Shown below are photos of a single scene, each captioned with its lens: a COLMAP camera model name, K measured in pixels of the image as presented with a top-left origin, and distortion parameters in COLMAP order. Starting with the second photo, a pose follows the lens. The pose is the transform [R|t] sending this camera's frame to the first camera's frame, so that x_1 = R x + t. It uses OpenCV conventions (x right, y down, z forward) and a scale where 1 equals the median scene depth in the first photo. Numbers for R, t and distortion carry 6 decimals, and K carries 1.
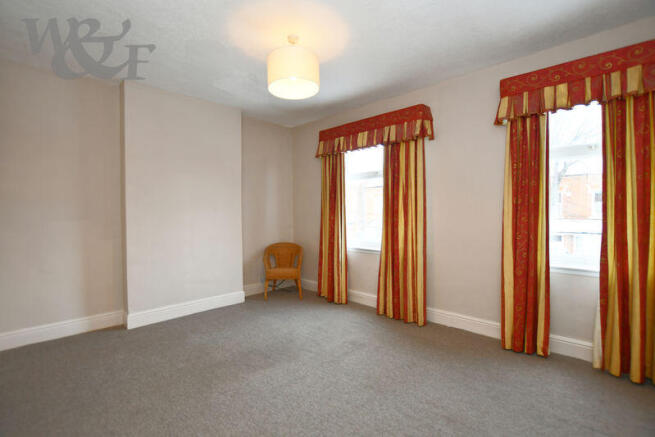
lens RADIAL K [[299.3, 0, 323.4], [0, 299.3, 215.4], [0, 0, 1]] dist [0.000888, -0.000007]
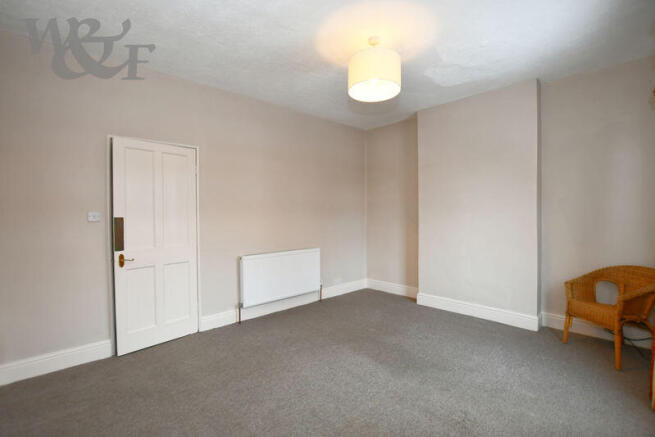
lens RADIAL K [[299.3, 0, 323.5], [0, 299.3, 219.2], [0, 0, 1]] dist [0.000888, -0.000007]
pose [[-0.030931, 0.015333, -0.999404, 0.641309], [-0.000994, 0.999881, 0.015371, -0.005172], [0.999521, 0.001468, -0.030912, 0.628043]]
